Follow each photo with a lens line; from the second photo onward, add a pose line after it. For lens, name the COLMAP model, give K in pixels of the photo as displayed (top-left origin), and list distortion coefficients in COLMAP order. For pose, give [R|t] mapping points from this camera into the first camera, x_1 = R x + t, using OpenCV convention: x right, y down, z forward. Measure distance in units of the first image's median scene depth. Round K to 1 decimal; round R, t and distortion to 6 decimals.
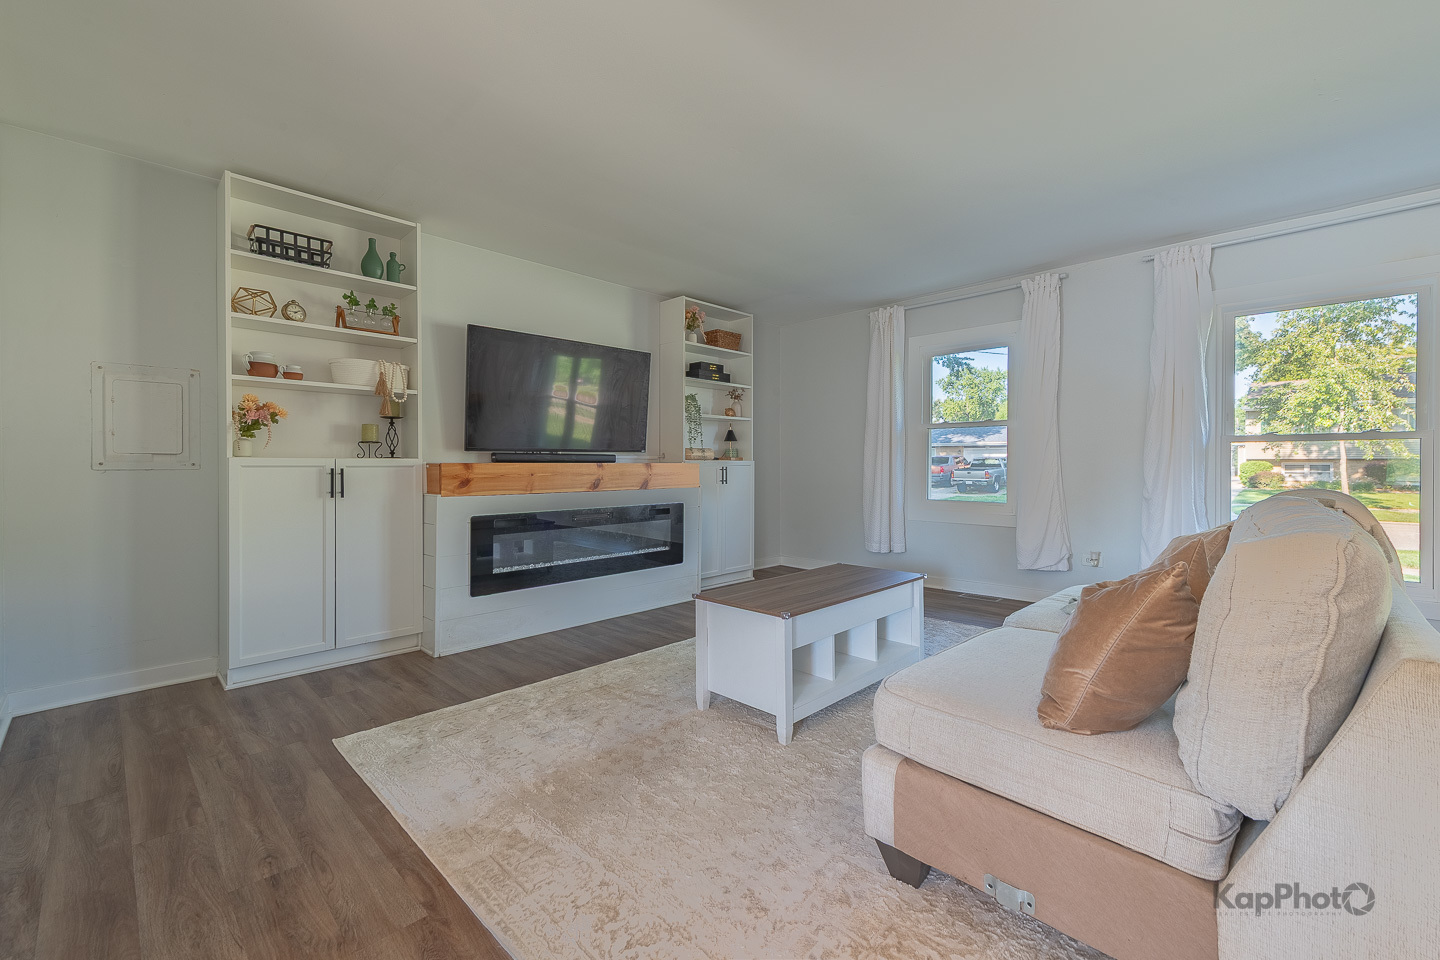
lens RADIAL K [[567.7, 0, 709.0], [0, 567.7, 468.9], [0, 0, 1]] dist [0.010626, -0.002617]
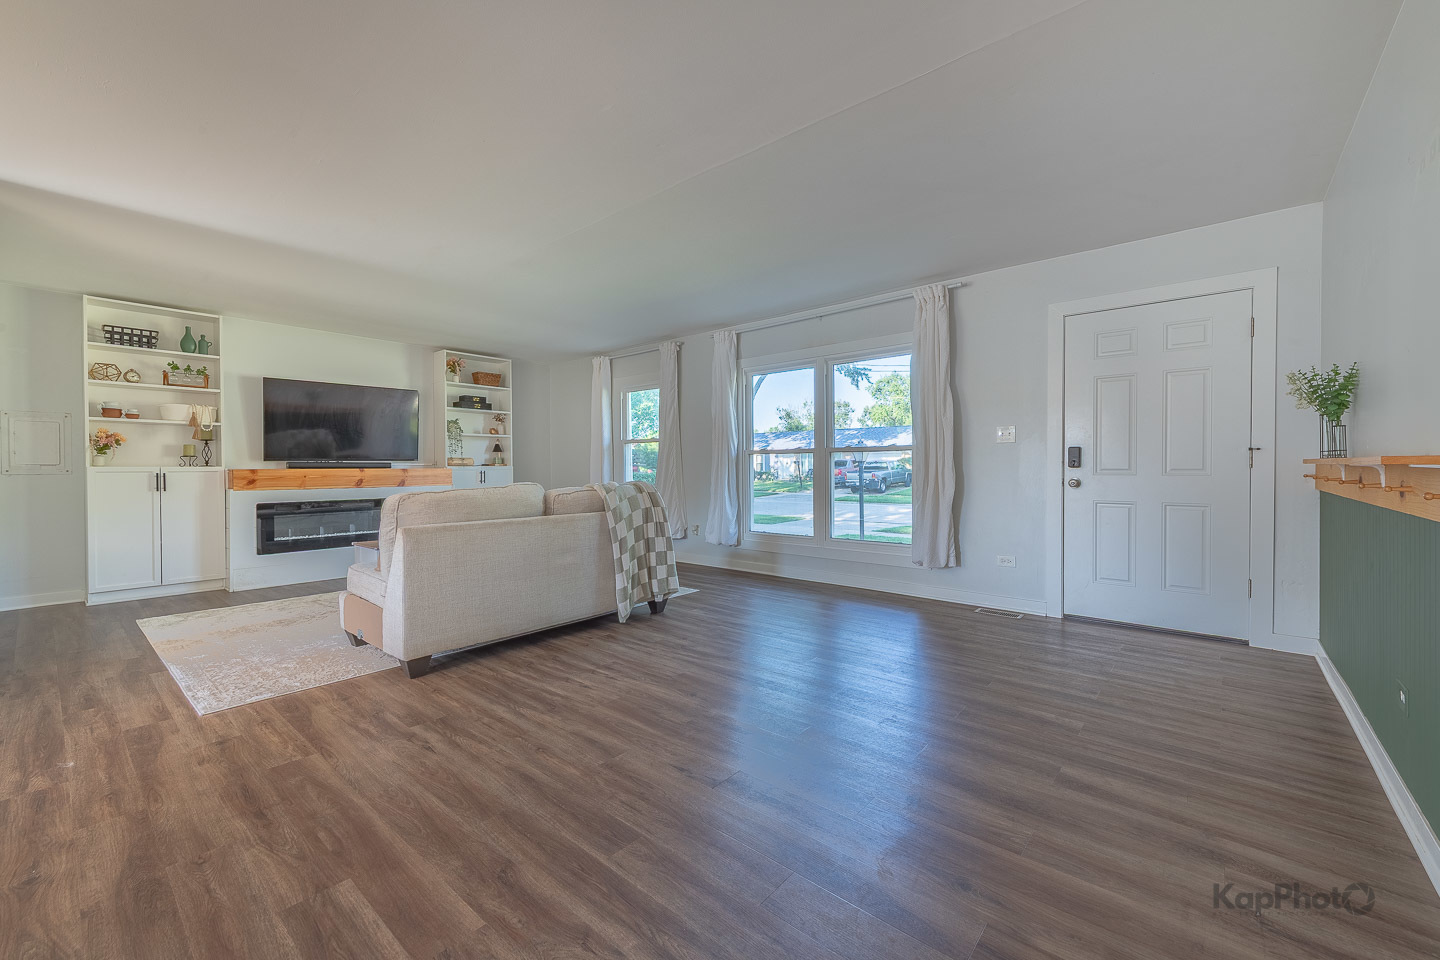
lens RADIAL K [[567.7, 0, 684.8], [0, 567.7, 475.0], [0, 0, 1]] dist [0.010626, -0.002617]
pose [[0.998927, -0.005378, 0.045995, 0.654941], [0.005206, 0.999979, 0.003849, 0.005095], [-0.046015, -0.003605, 0.998934, -0.595358]]
